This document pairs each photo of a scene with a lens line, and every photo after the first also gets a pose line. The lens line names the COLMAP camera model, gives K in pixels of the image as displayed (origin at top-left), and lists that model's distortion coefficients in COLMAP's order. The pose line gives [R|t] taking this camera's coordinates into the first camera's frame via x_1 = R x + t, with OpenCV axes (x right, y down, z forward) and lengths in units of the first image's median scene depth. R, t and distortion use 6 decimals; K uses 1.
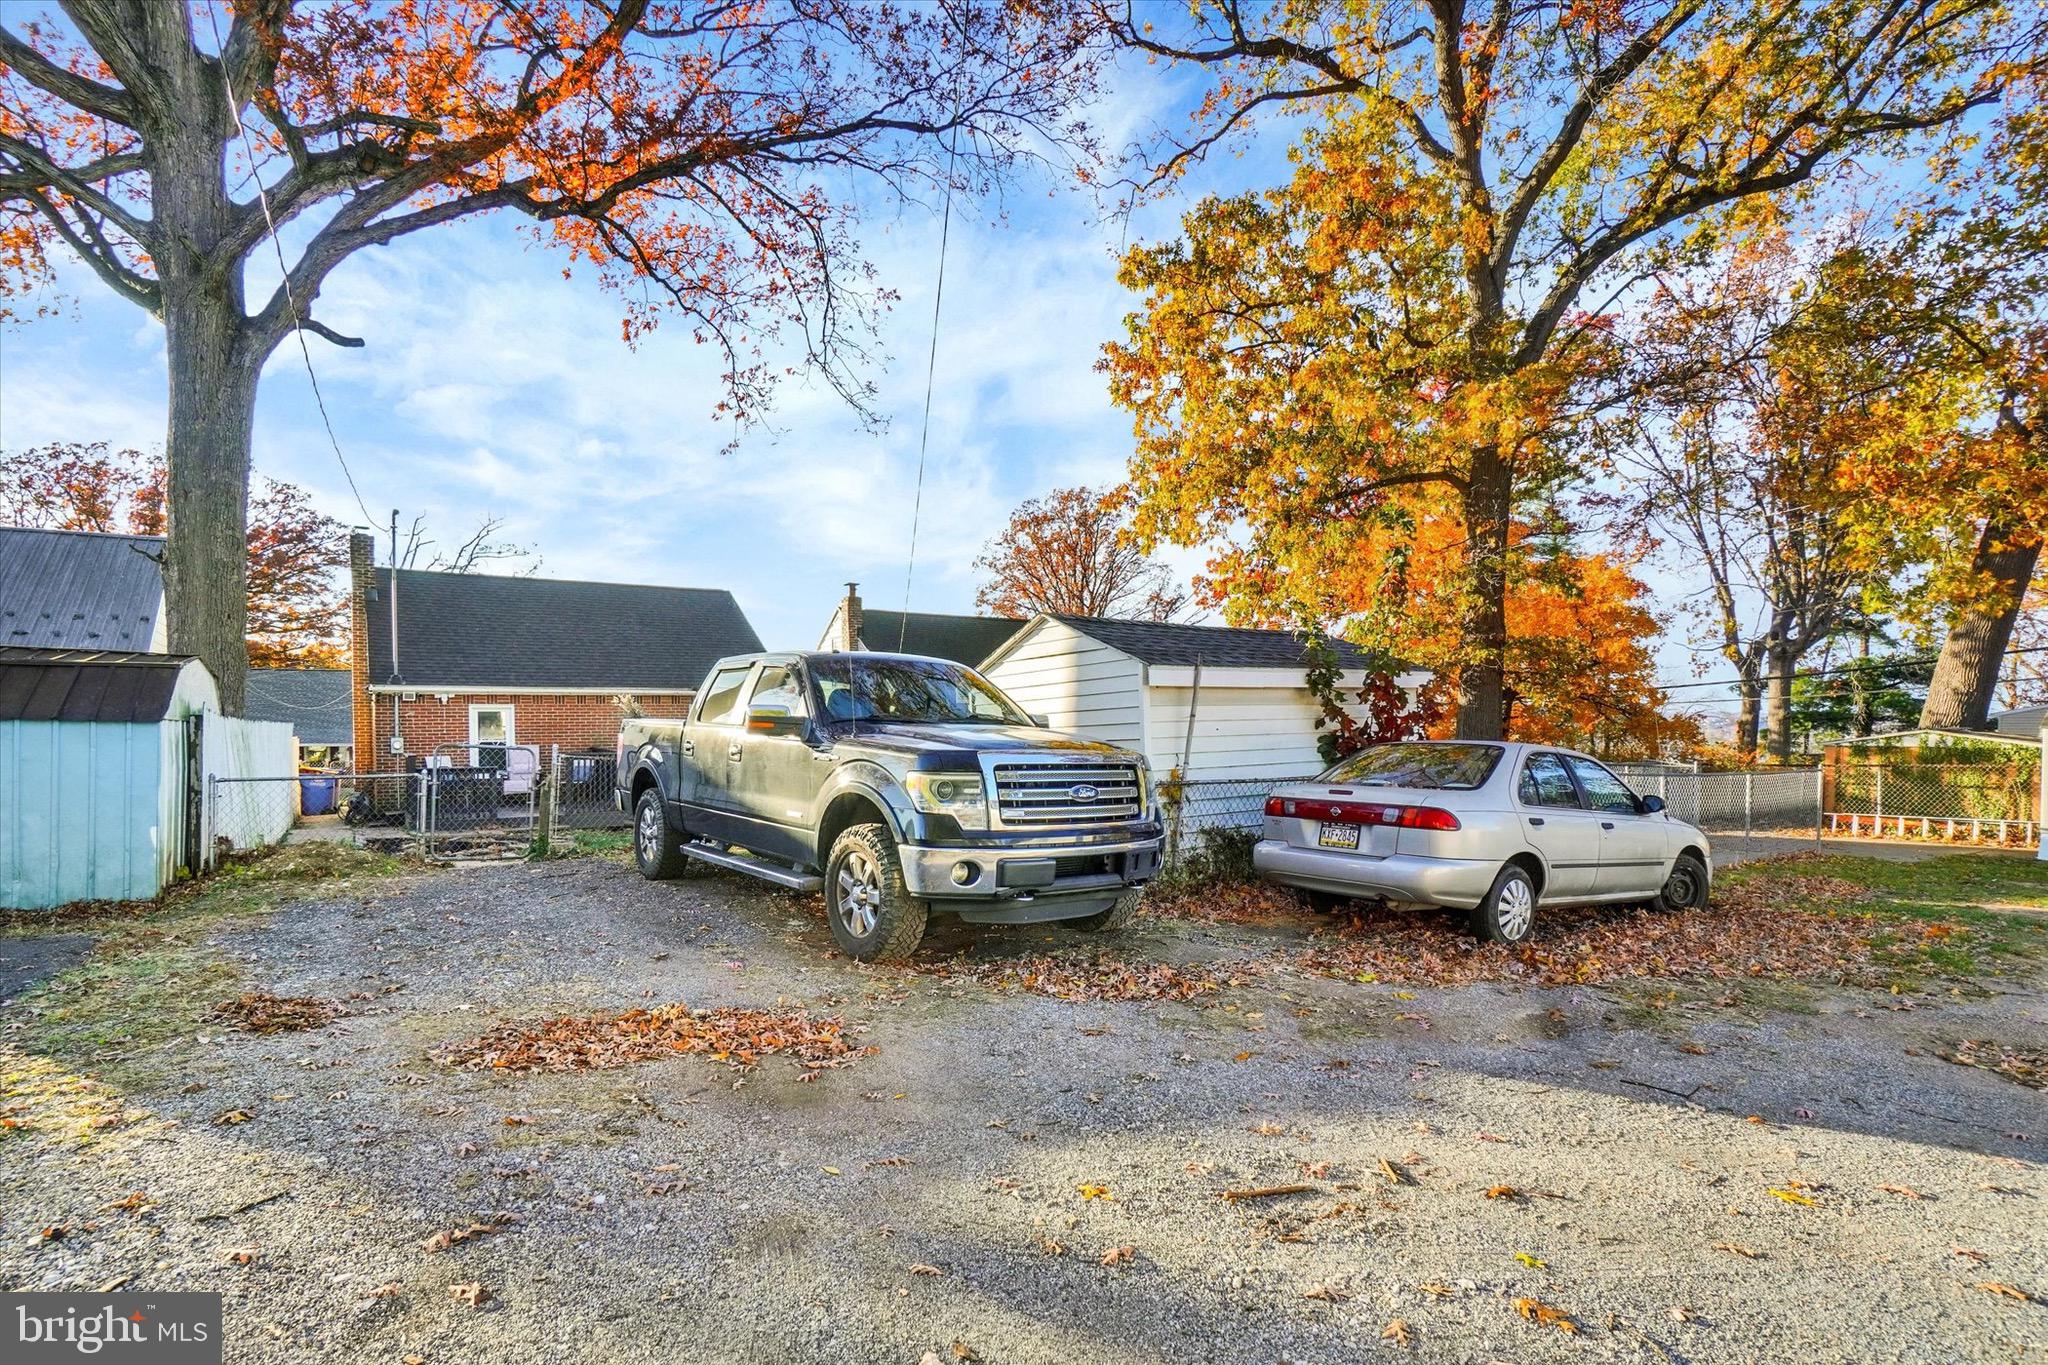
lens RADIAL K [[1161.2, 0, 1020.1], [0, 1161.2, 705.6], [0, 0, 1]] dist [-0.014739, -0.000743]
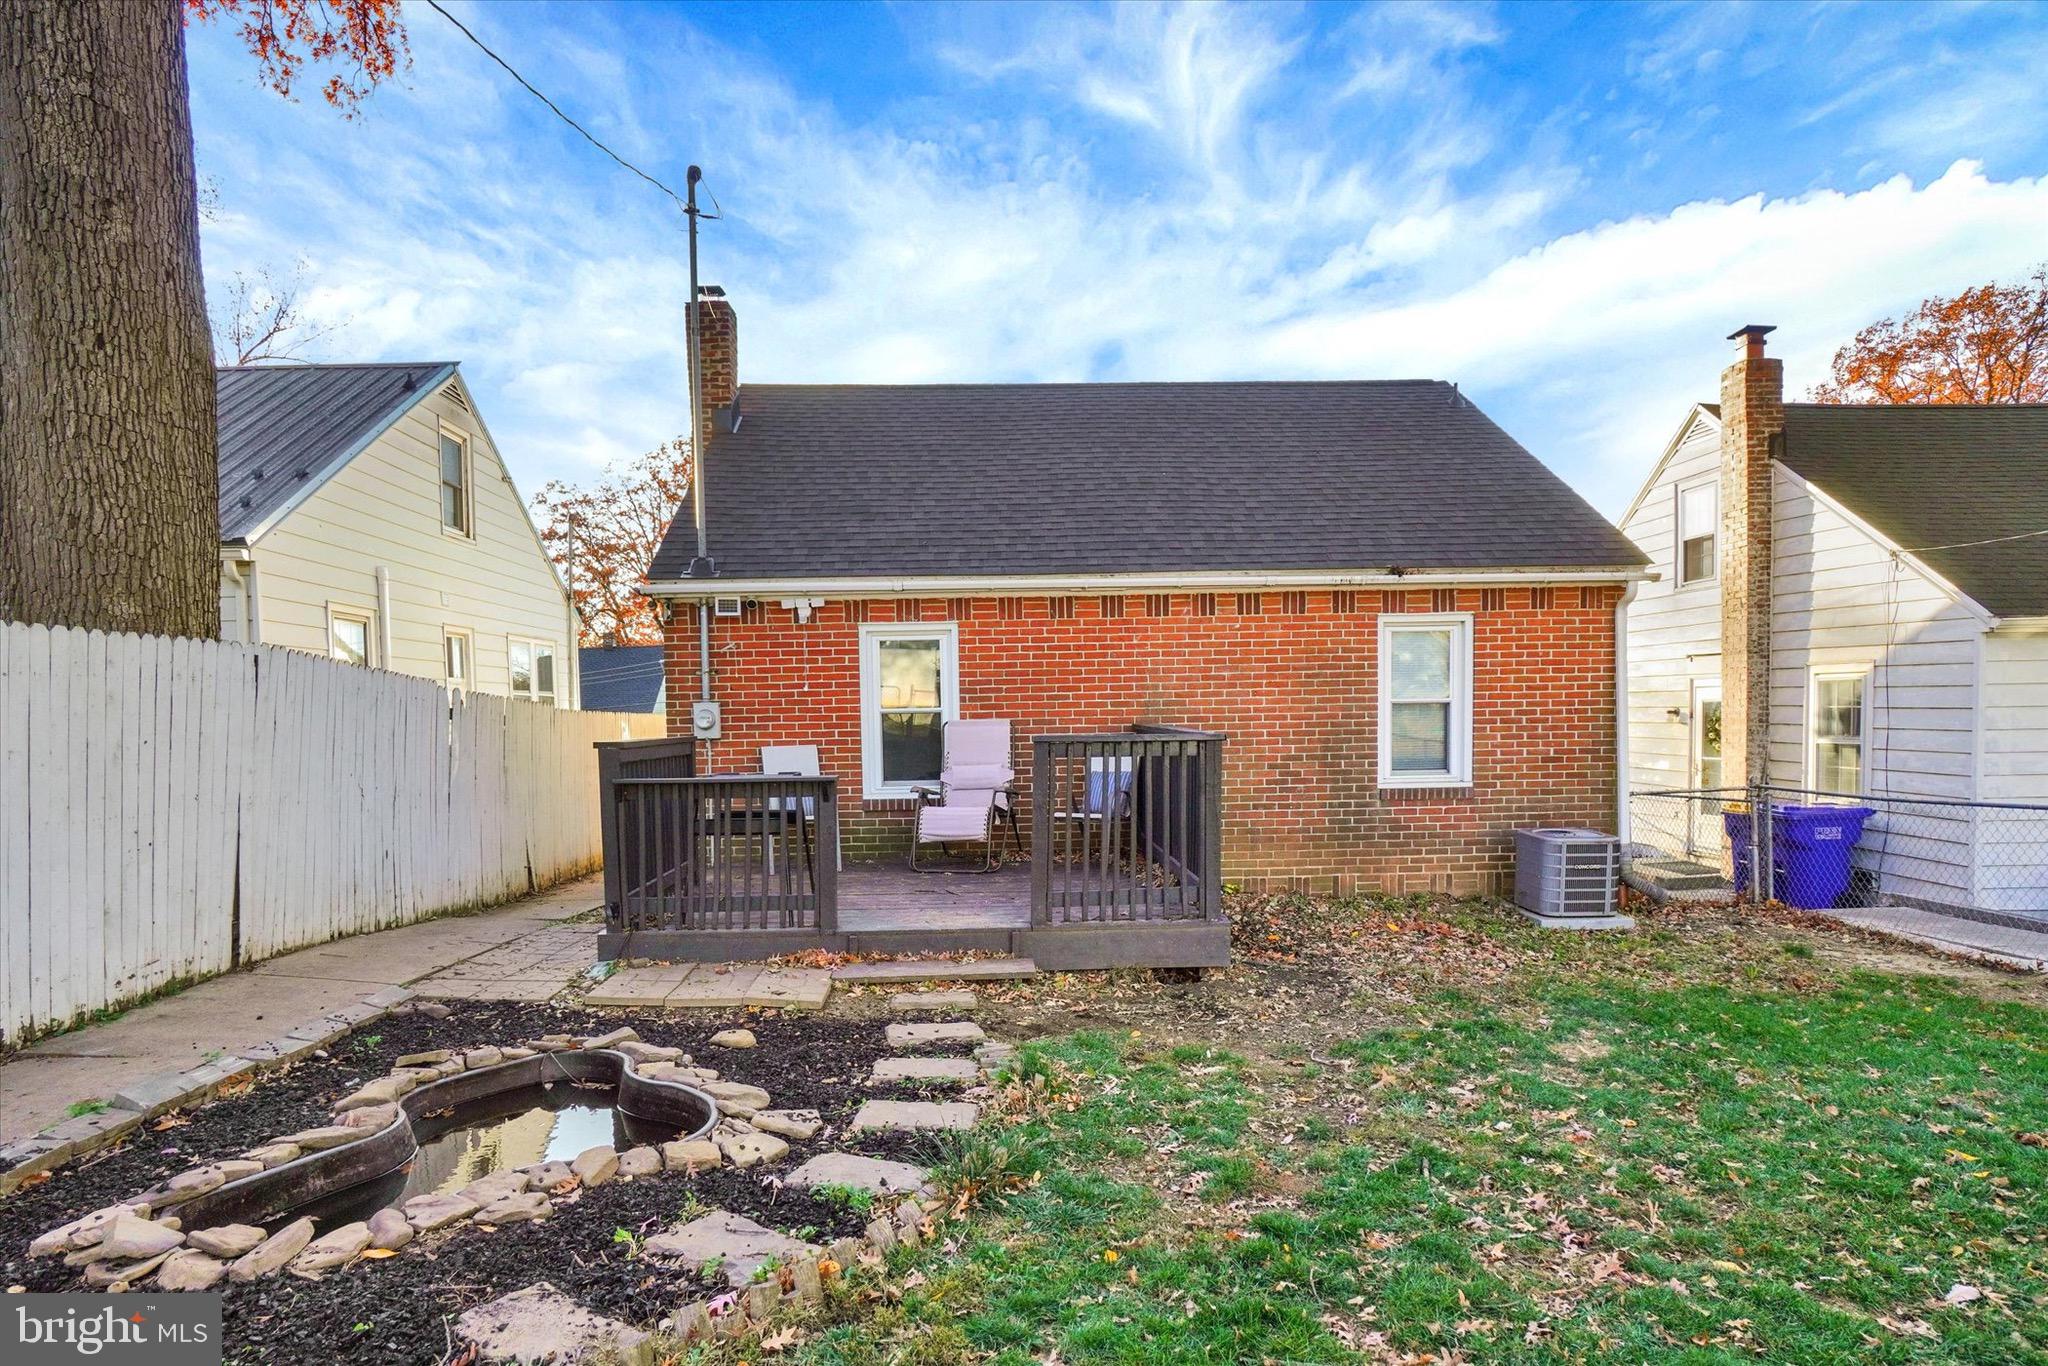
lens RADIAL K [[1161.2, 0, 1020.1], [0, 1161.2, 706.1], [0, 0, 1]] dist [-0.014739, -0.000743]
pose [[0.863565, -0.006253, -0.504198, -0.208580], [0.015688, 0.999772, 0.014471, 0.023631], [0.503993, -0.020407, 0.863467, 0.652536]]
